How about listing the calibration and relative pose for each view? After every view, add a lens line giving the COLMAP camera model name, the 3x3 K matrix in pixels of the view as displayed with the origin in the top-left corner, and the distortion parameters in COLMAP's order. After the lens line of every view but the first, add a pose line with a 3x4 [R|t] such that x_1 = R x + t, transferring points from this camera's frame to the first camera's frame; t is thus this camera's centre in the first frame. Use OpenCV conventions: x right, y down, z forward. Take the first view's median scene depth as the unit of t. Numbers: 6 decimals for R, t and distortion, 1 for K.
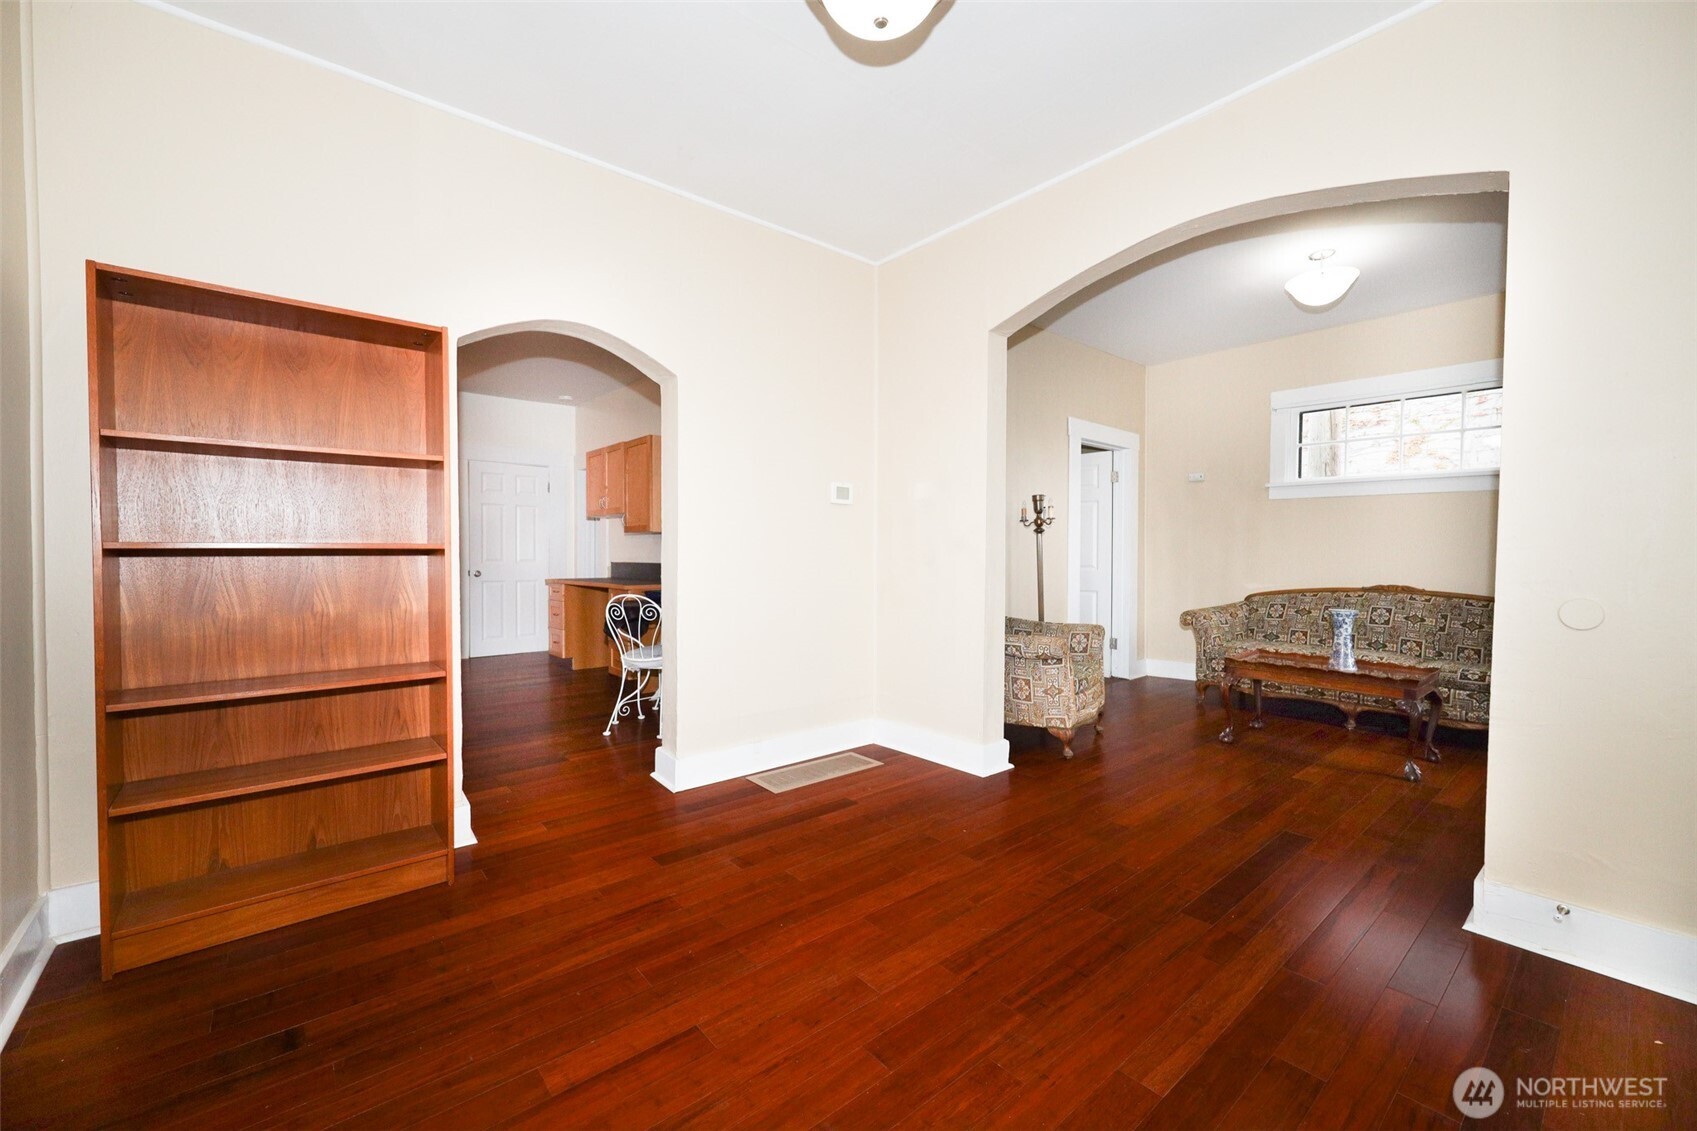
lens RADIAL K [[683.4, 0, 843.1], [0, 683.4, 566.3], [0, 0, 1]] dist [0.001340, 0.000111]
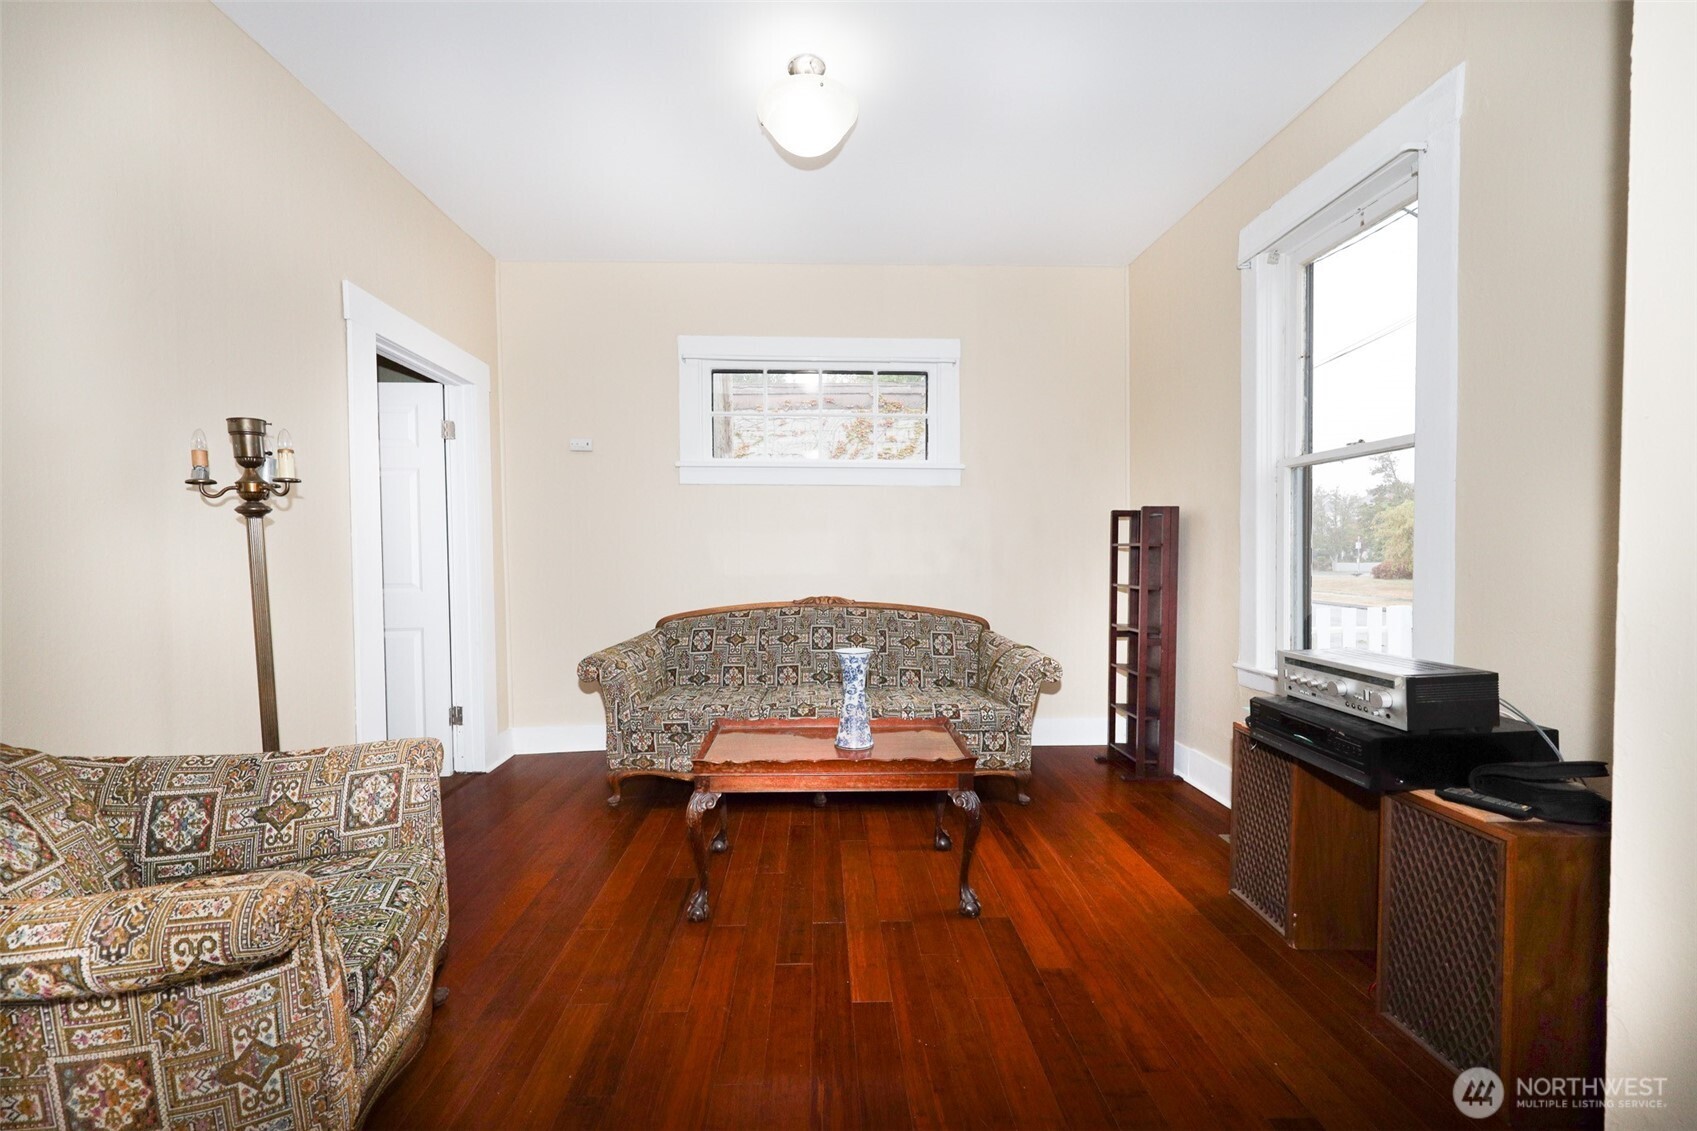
lens RADIAL K [[678.8, 0, 838.5], [0, 678.8, 571.5], [0, 0, 1]] dist [0.000562, -0.000085]
pose [[0.618238, -0.028186, 0.785485, 0.185959], [0.026112, 0.999542, 0.015315, -0.013915], [-0.785557, 0.011042, 0.618691, 0.490873]]
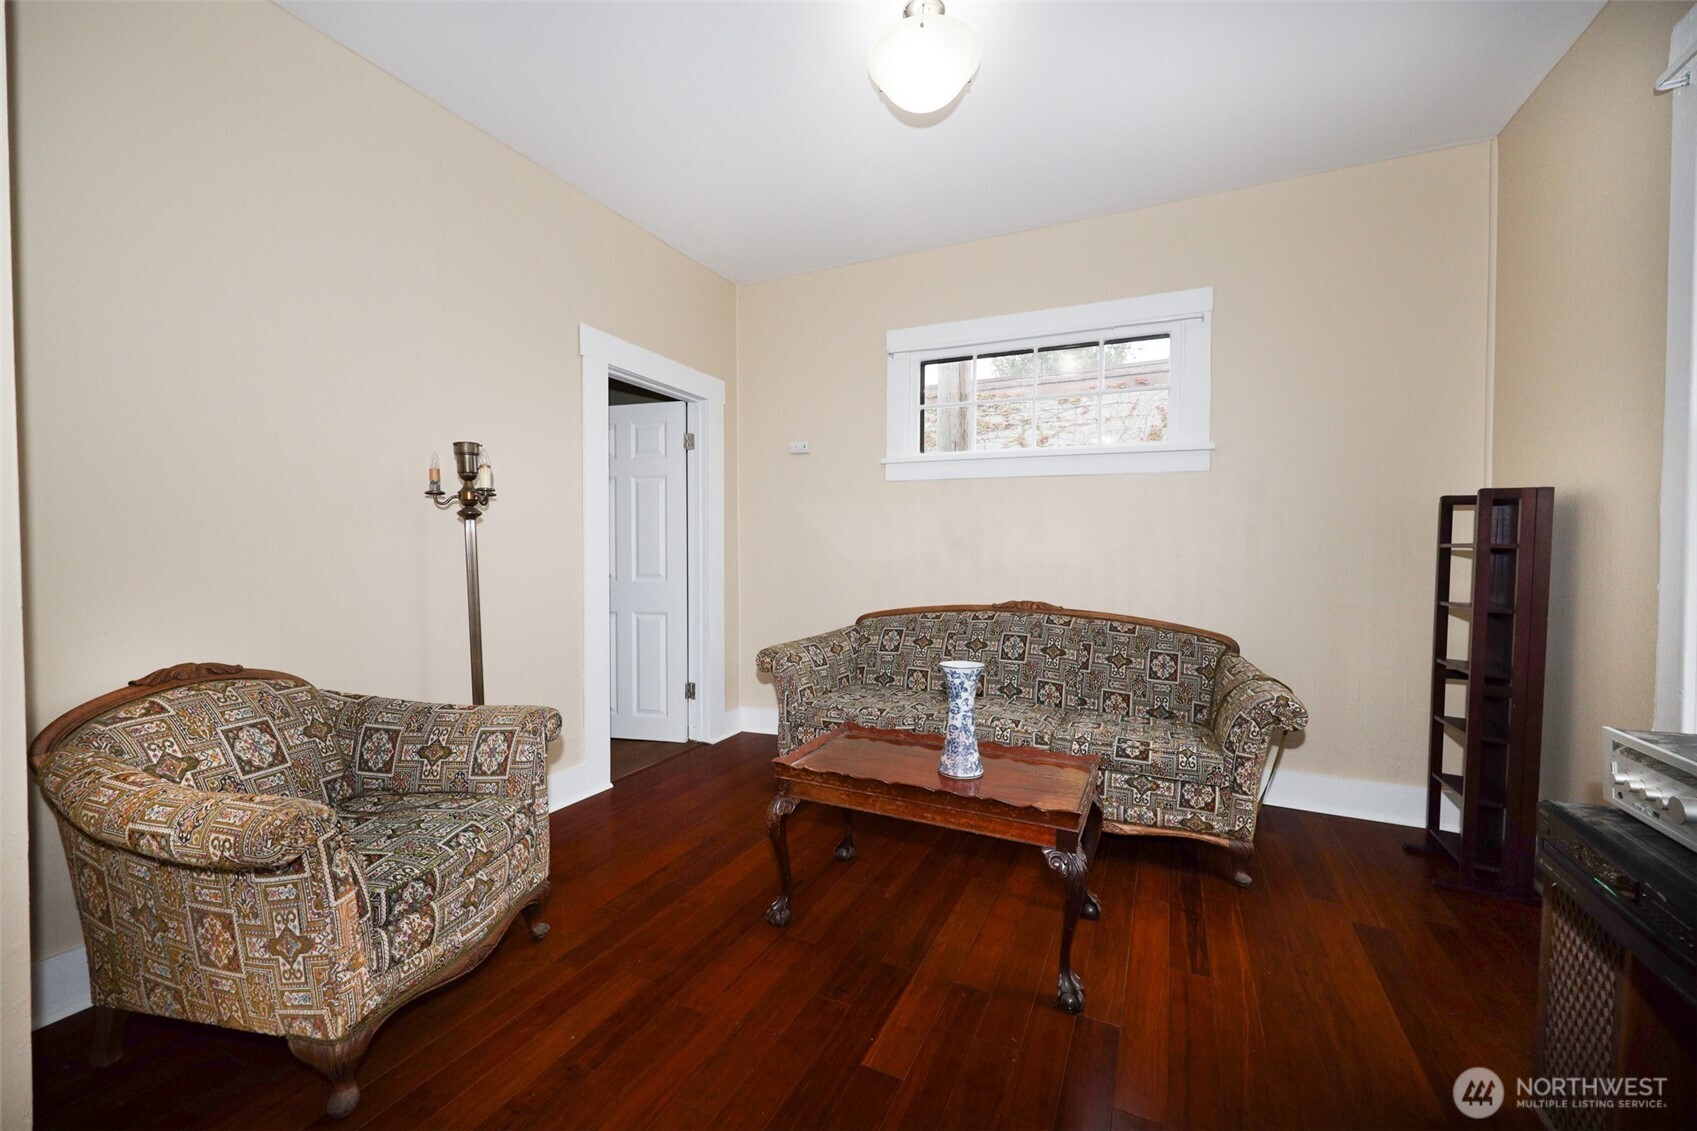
lens RADIAL K [[680.2, 0, 840.7], [0, 680.2, 571.1], [0, 0, 1]] dist [0.001350, 0.000151]
pose [[0.911658, -0.010394, 0.410818, 0.329756], [0.006936, 0.999927, 0.009907, -0.012781], [-0.410891, -0.006183, 0.911664, 0.426773]]
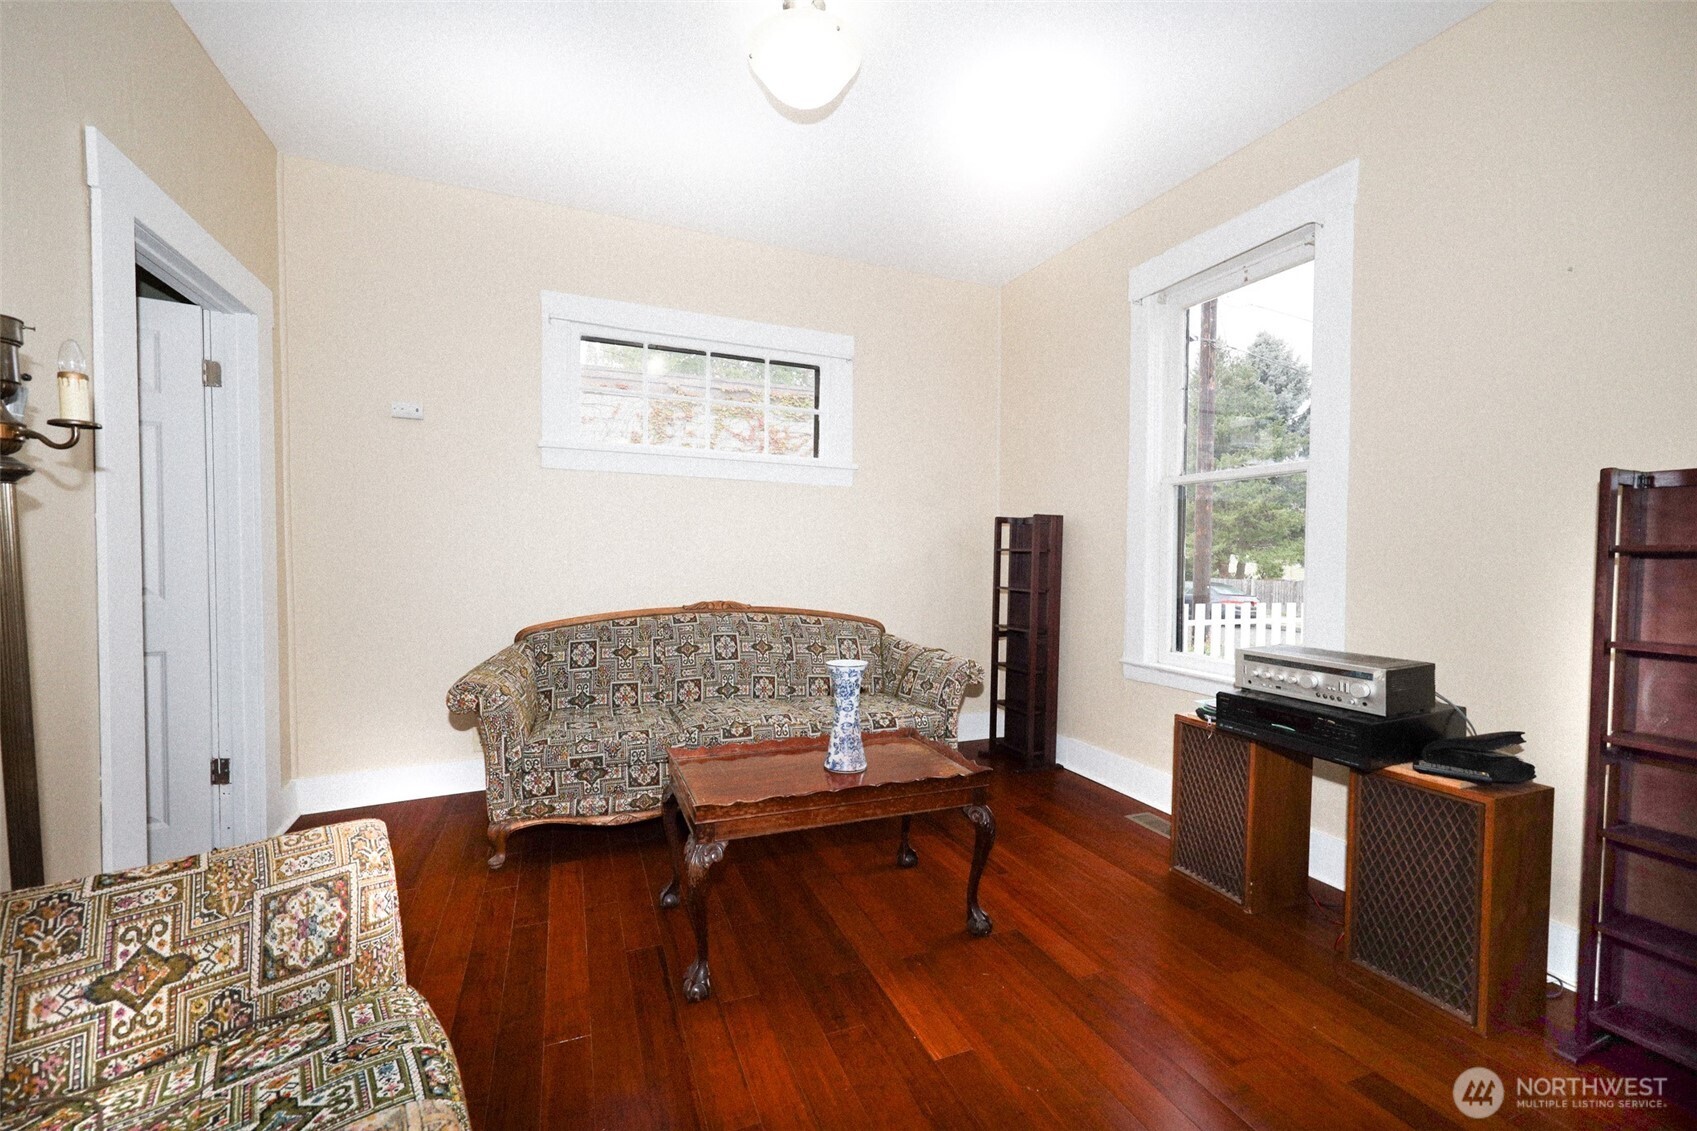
lens RADIAL K [[678.6, 0, 836.6], [0, 678.6, 571.0], [0, 0, 1]] dist [-0.000894, -0.000044]
pose [[0.309366, -0.024069, 0.950638, 0.153240], [0.012530, 0.999696, 0.021233, -0.018649], [-0.950861, 0.005343, 0.309573, 0.653620]]
